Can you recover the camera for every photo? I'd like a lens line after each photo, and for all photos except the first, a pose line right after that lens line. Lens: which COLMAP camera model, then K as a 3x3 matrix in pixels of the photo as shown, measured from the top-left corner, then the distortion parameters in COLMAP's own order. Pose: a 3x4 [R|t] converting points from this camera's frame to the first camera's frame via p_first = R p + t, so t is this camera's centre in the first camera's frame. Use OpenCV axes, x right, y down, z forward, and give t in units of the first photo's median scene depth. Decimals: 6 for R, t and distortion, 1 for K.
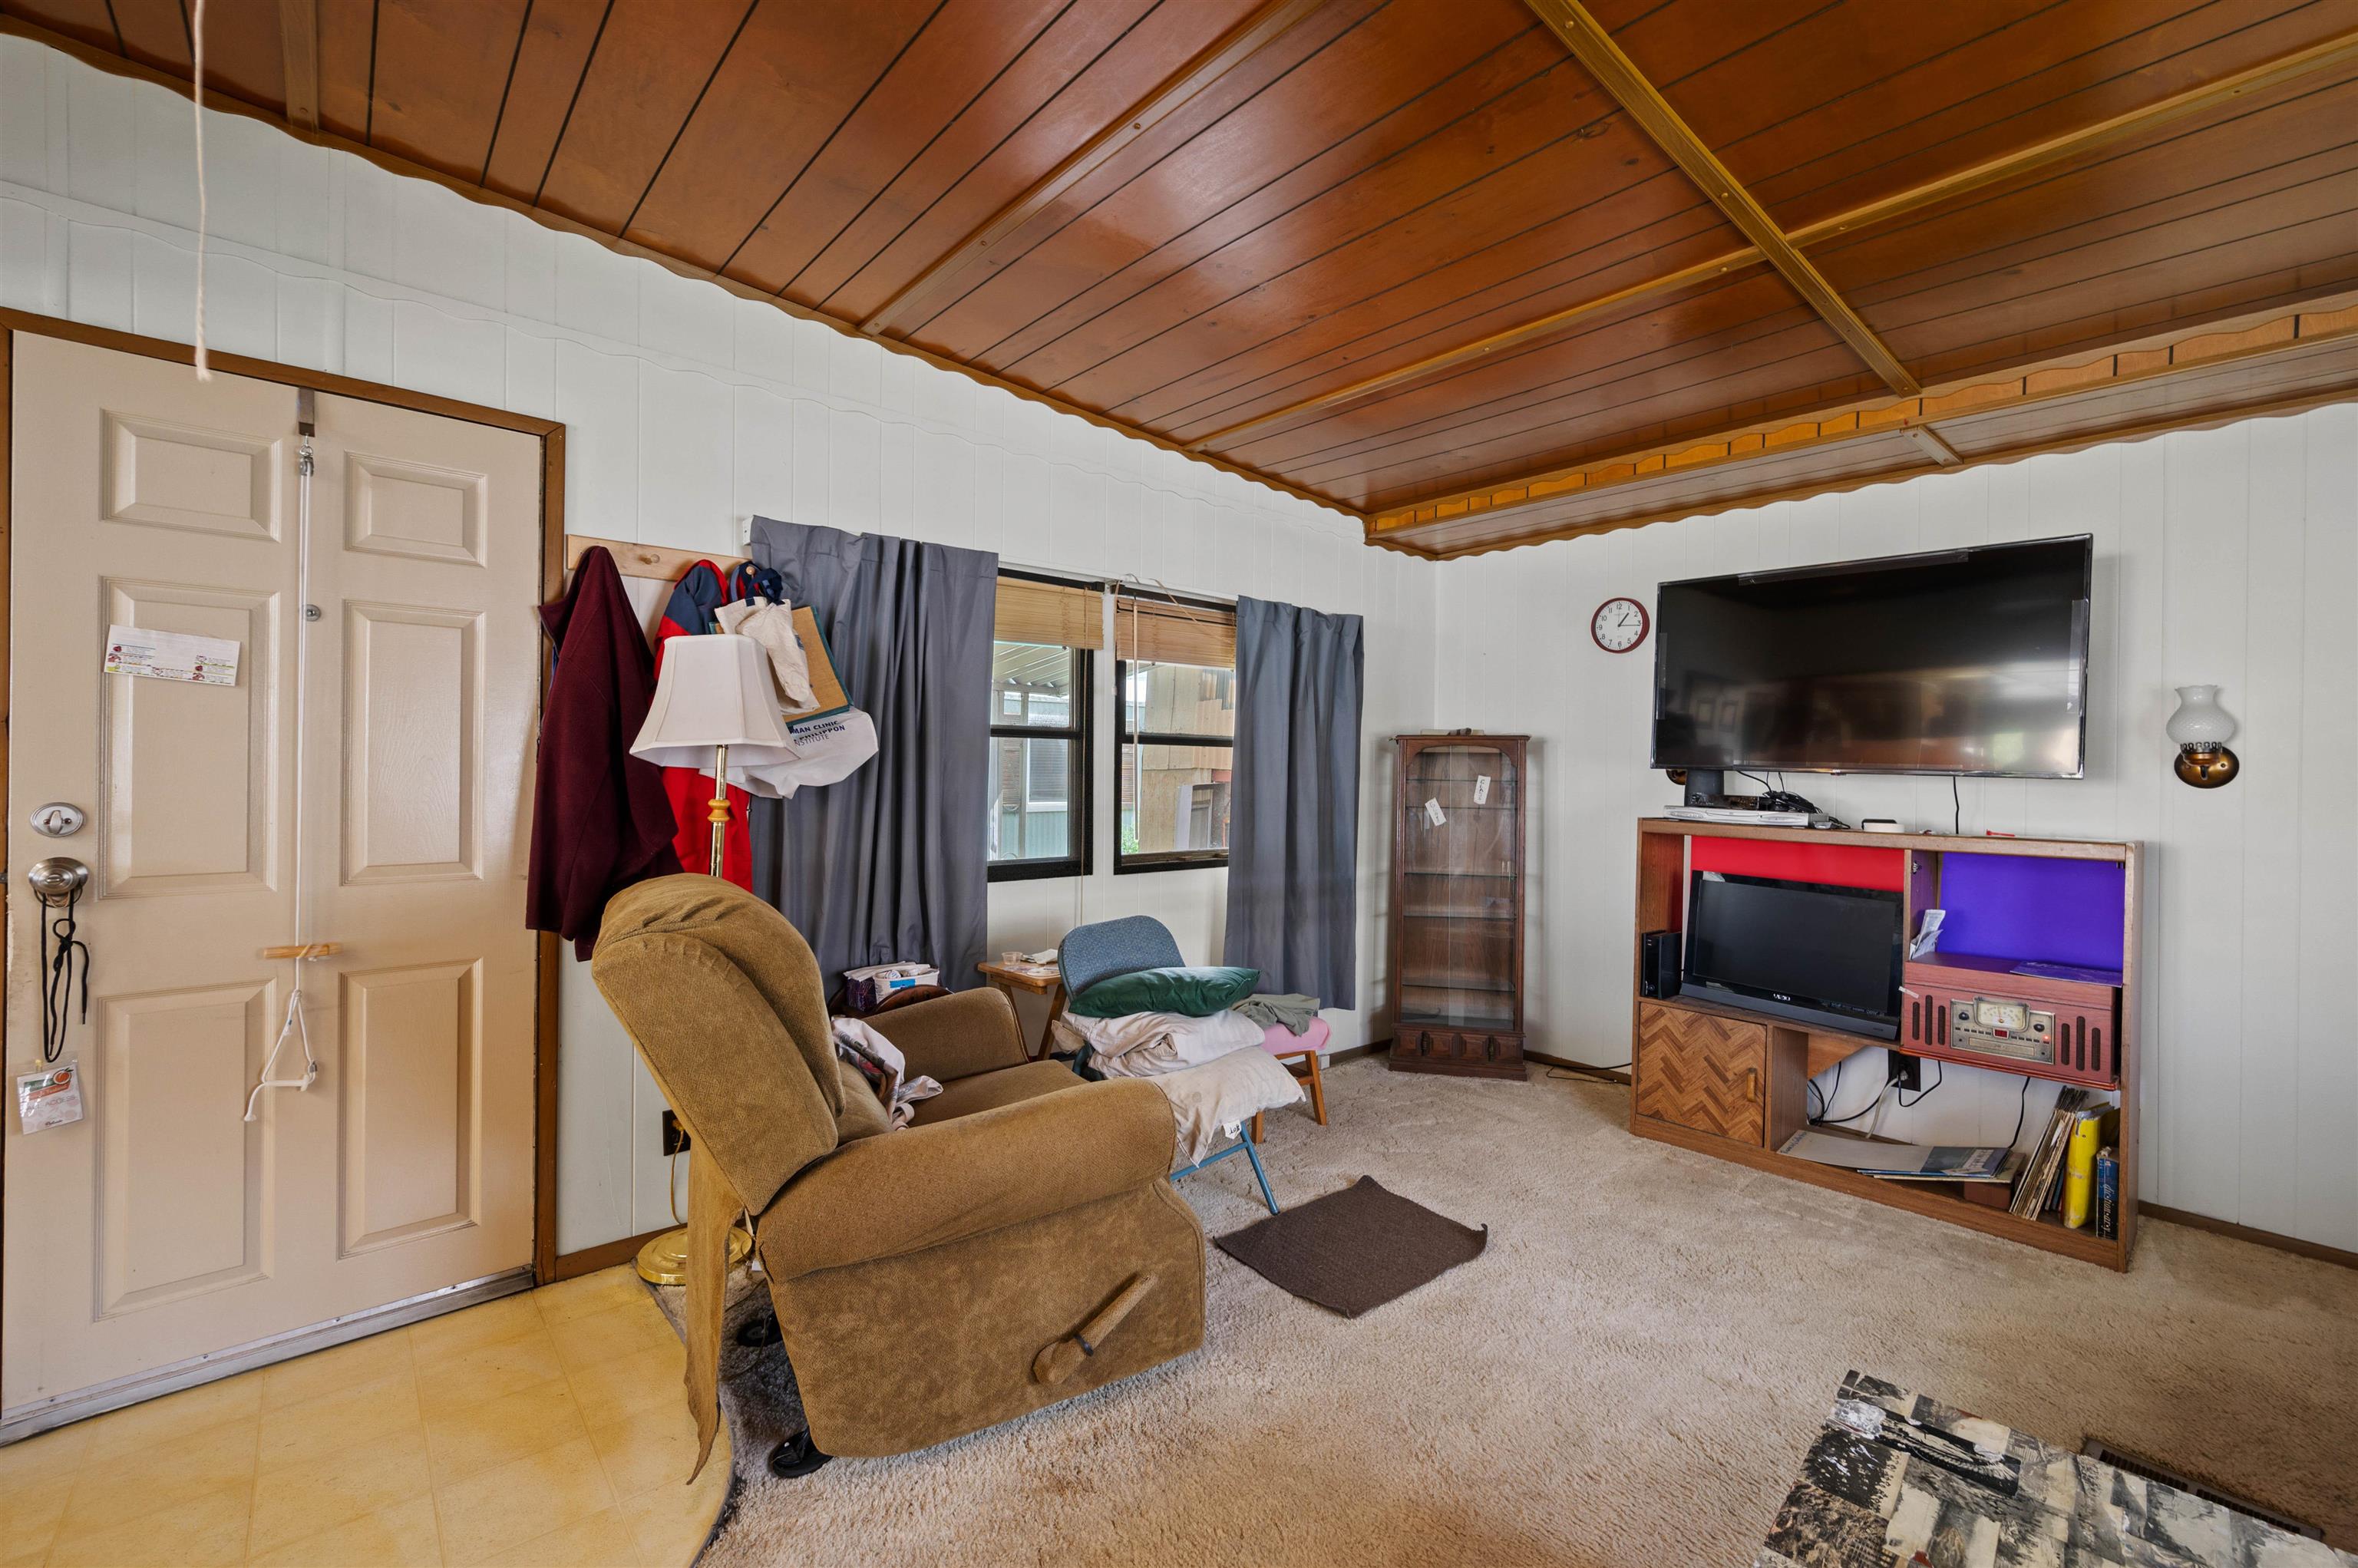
lens RADIAL K [[1004.4, 0, 1148.7], [0, 1004.4, 762.3], [0, 0, 1]] dist [-0.000484, -0.000168]
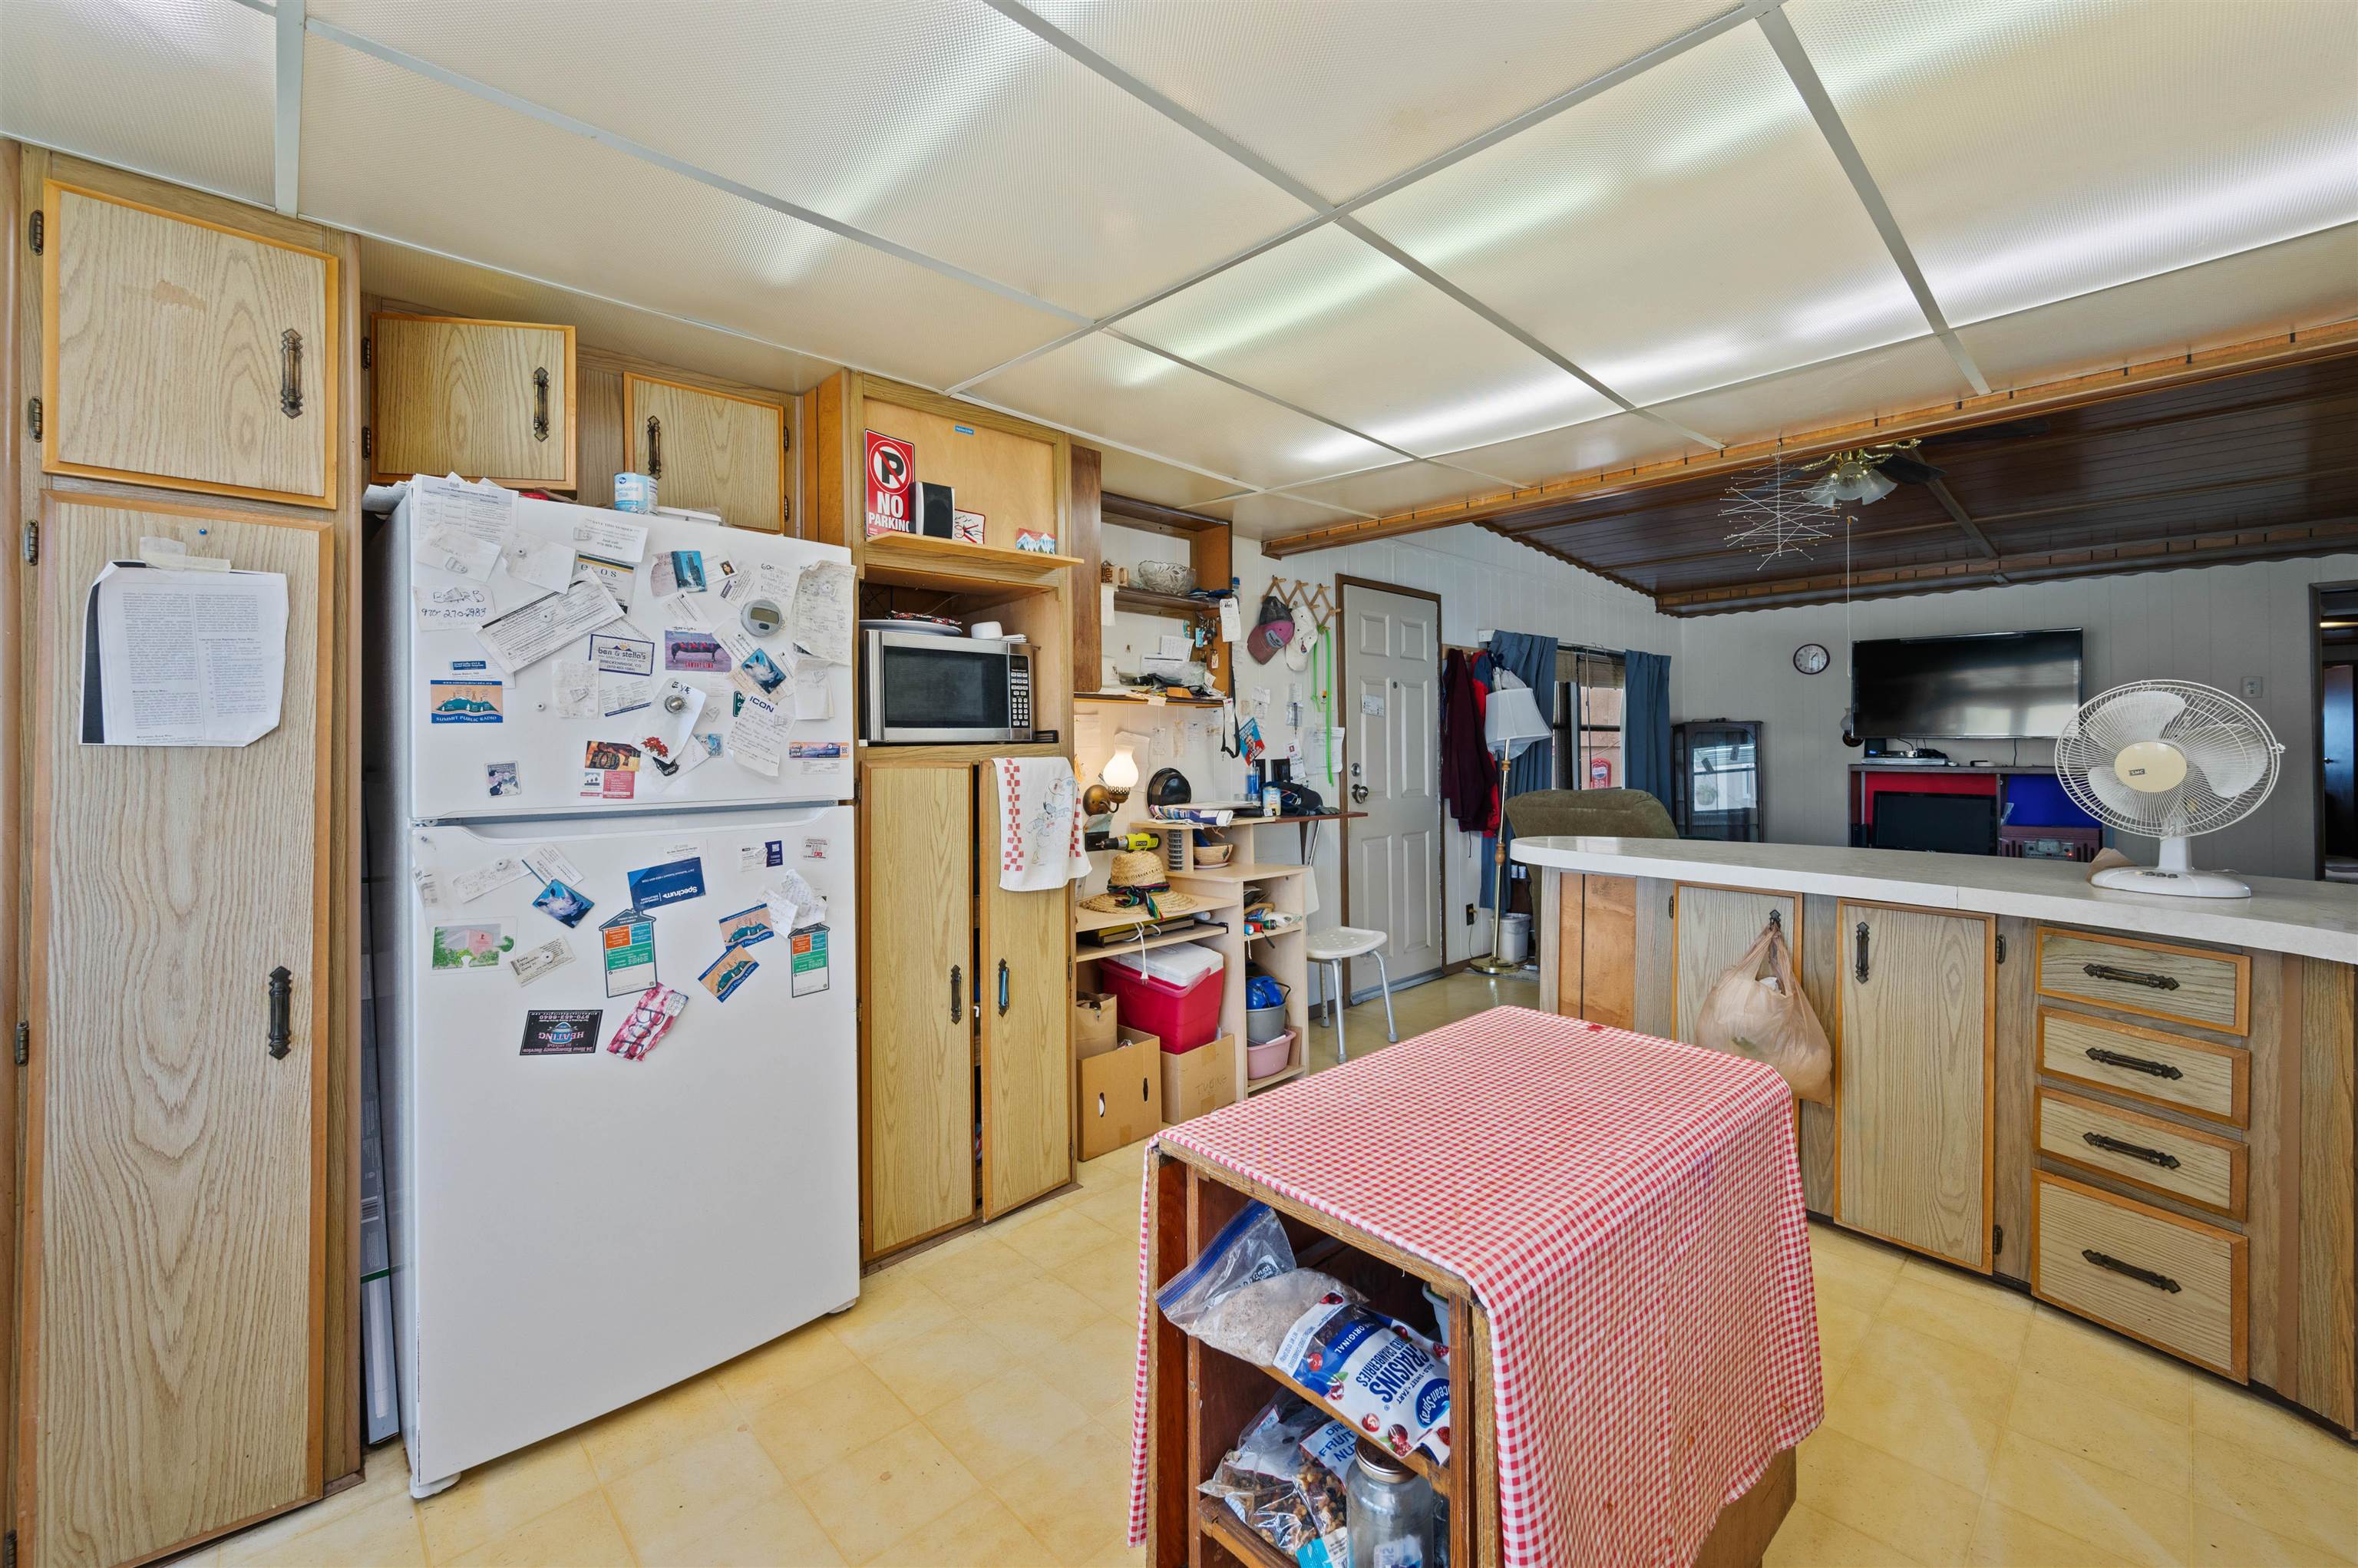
lens RADIAL K [[958.5, 0, 1183.9], [0, 958.5, 739.1], [0, 0, 1]] dist [-0.000033, 0.000013]
pose [[0.998433, -0.021504, 0.051658, -0.981899], [0.021906, 0.999734, -0.007226, -0.007783], [-0.051489, 0.008346, 0.998639, -0.859542]]
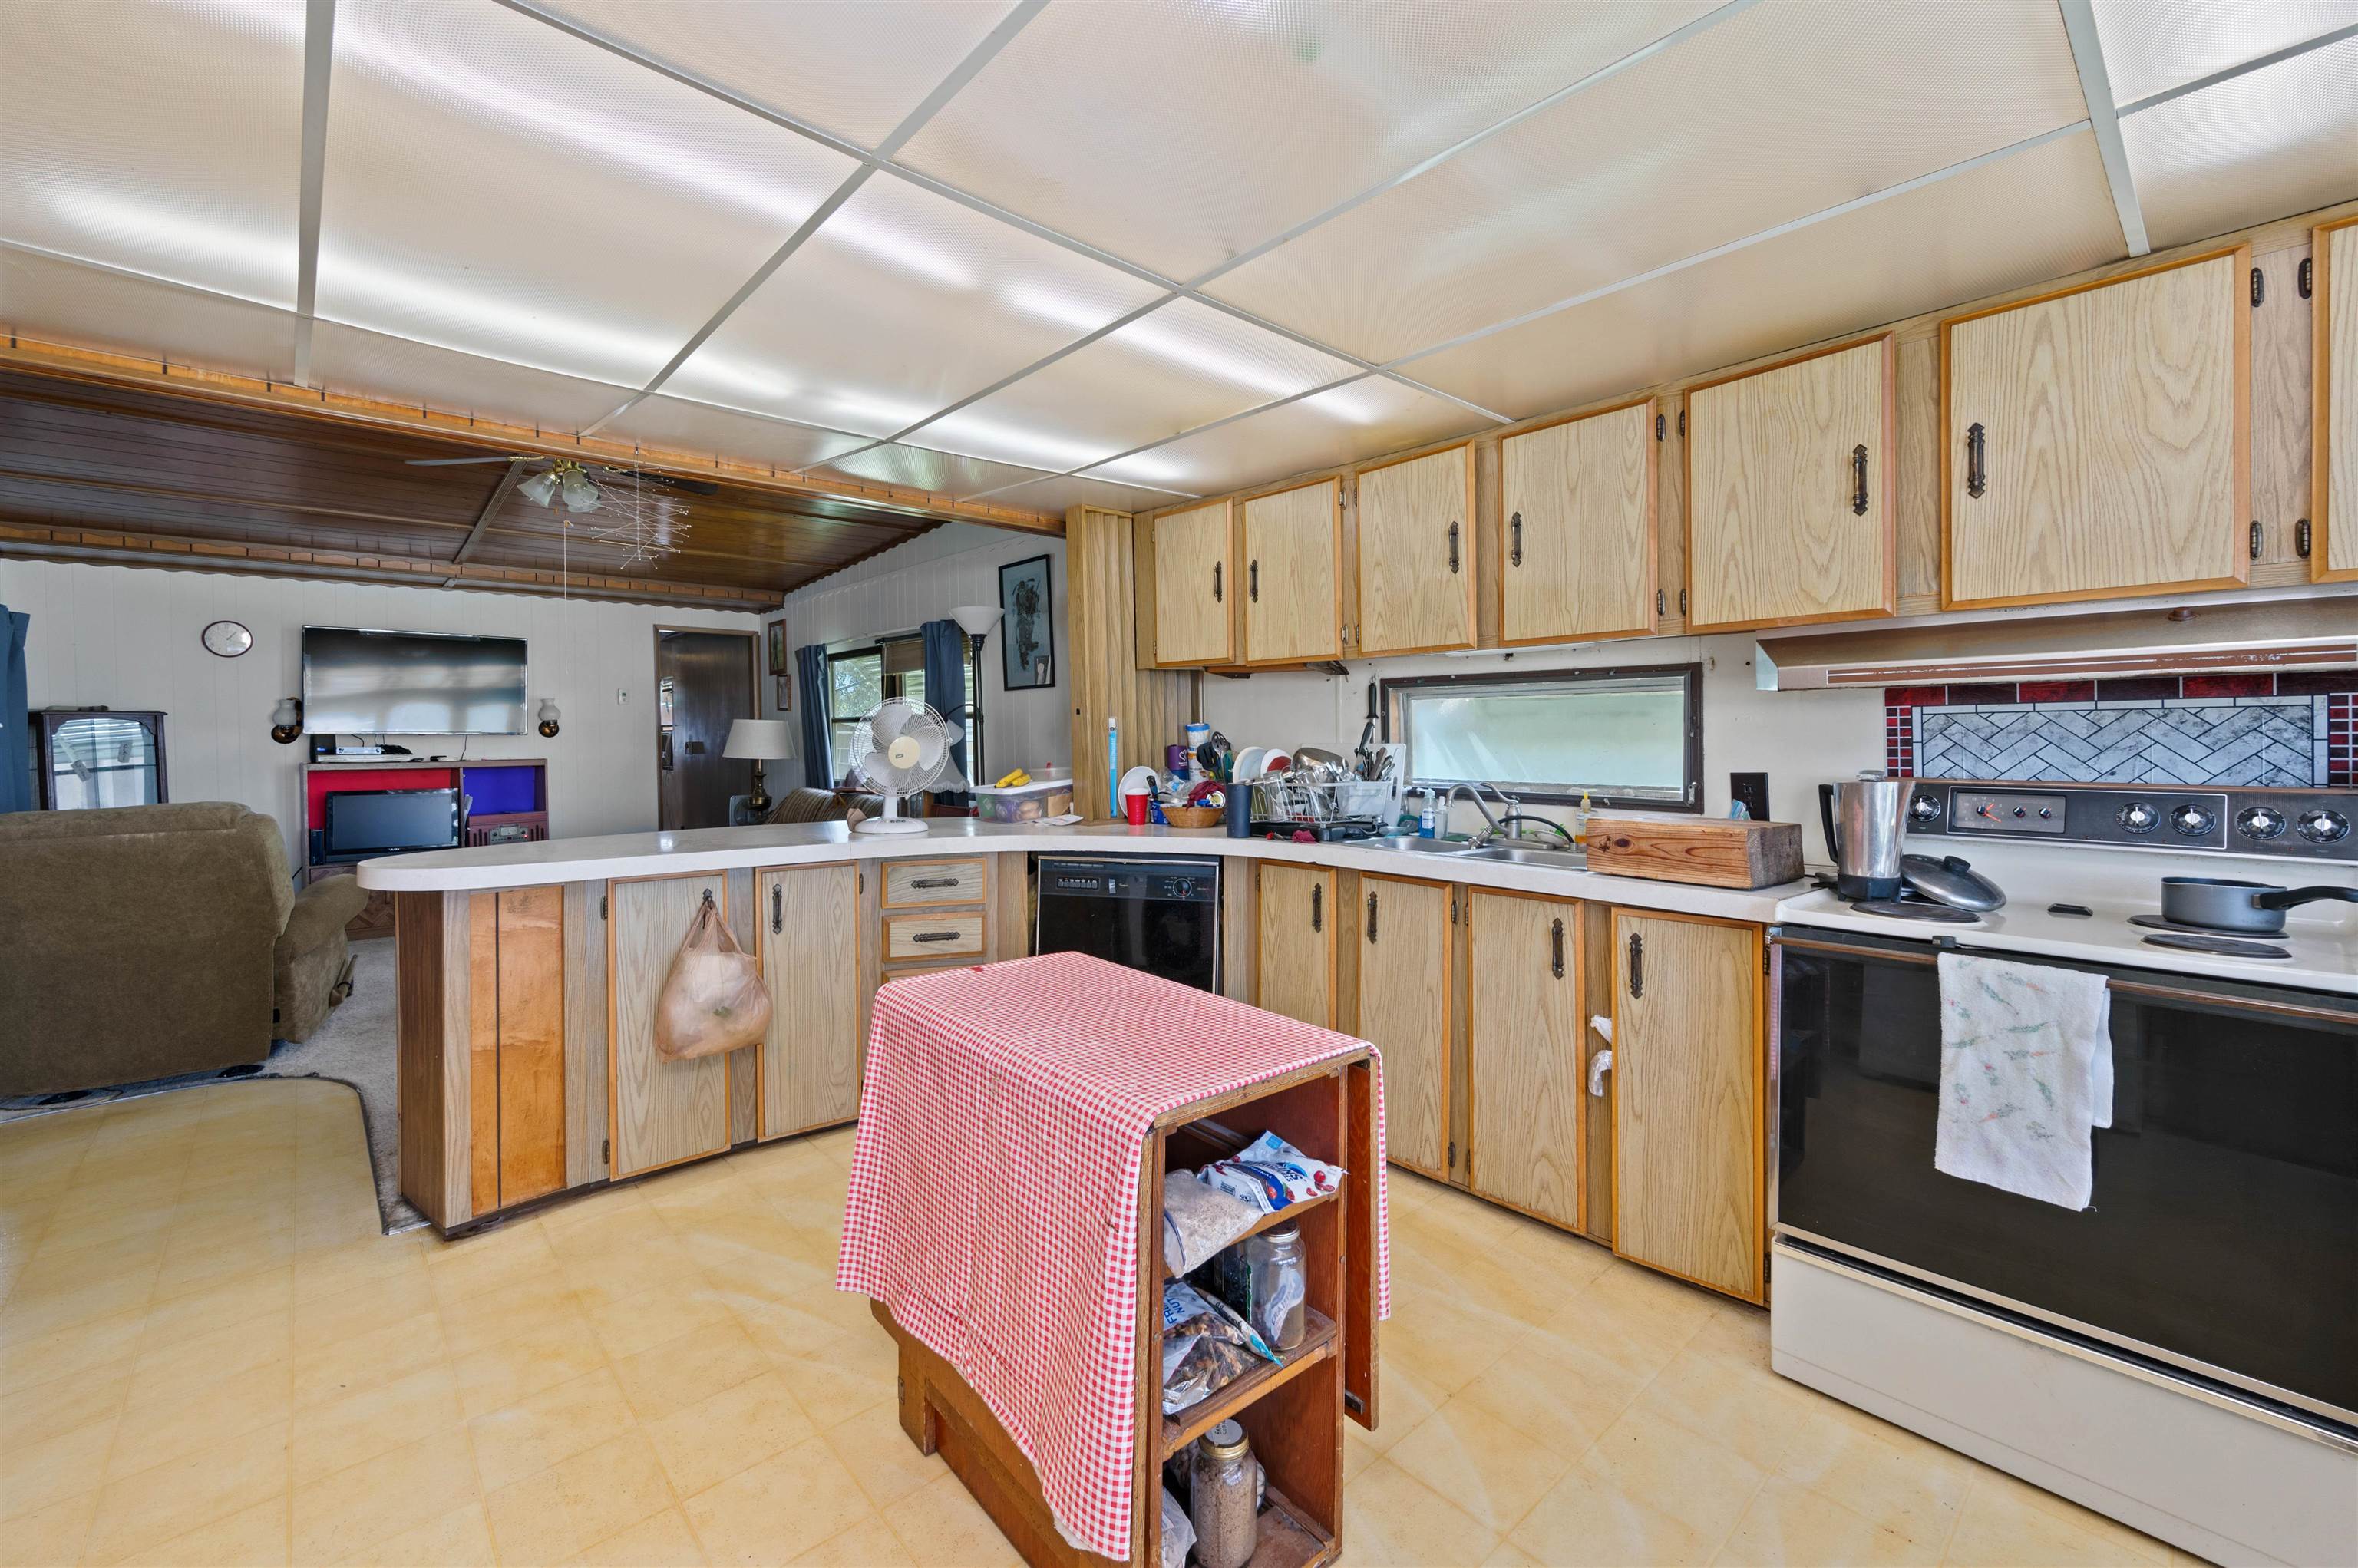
lens RADIAL K [[958.5, 0, 1183.9], [0, 958.5, 739.1], [0, 0, 1]] dist [-0.000033, 0.000013]
pose [[-0.037695, -0.020190, 0.999085, -1.342632], [0.003611, 0.999787, 0.020340, -0.014450], [-0.999283, 0.004374, -0.037614, -0.494630]]
